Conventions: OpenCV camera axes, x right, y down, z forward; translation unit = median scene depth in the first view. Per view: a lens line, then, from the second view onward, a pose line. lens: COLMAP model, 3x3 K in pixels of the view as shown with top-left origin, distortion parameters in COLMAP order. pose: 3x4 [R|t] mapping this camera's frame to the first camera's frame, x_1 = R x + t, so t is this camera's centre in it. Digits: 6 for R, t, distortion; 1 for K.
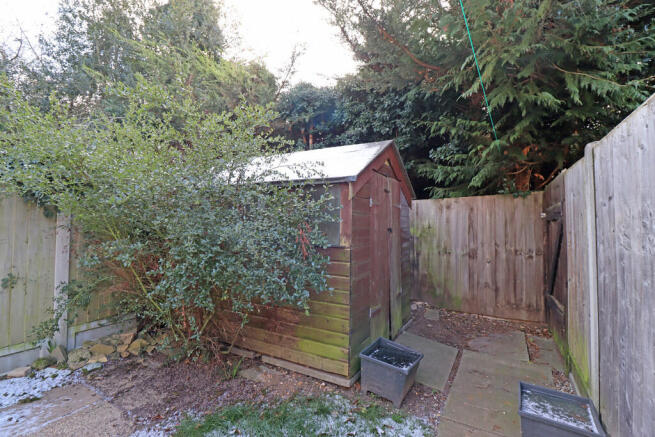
lens RADIAL K [[300.7, 0, 330.3], [0, 300.7, 218.8], [0, 0, 1]] dist [-0.011531, -0.002570]
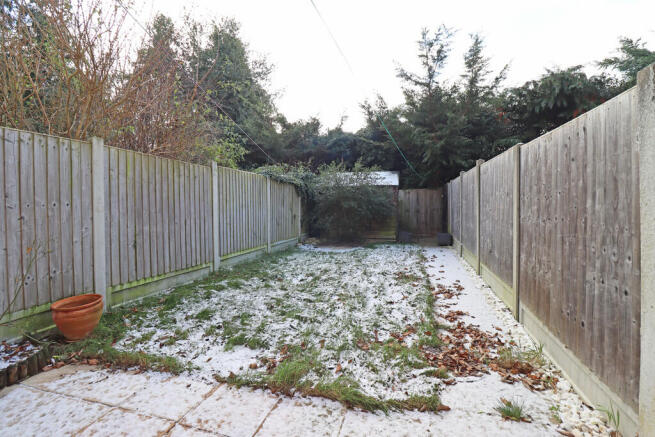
lens RADIAL K [[300.7, 0, 325.4], [0, 300.7, 215.8], [0, 0, 1]] dist [-0.011531, -0.002570]
pose [[0.974974, -0.006064, 0.222238, -0.924198], [-0.002564, 0.999255, 0.038512, 0.062025], [-0.222305, -0.038118, 0.974232, -1.416053]]
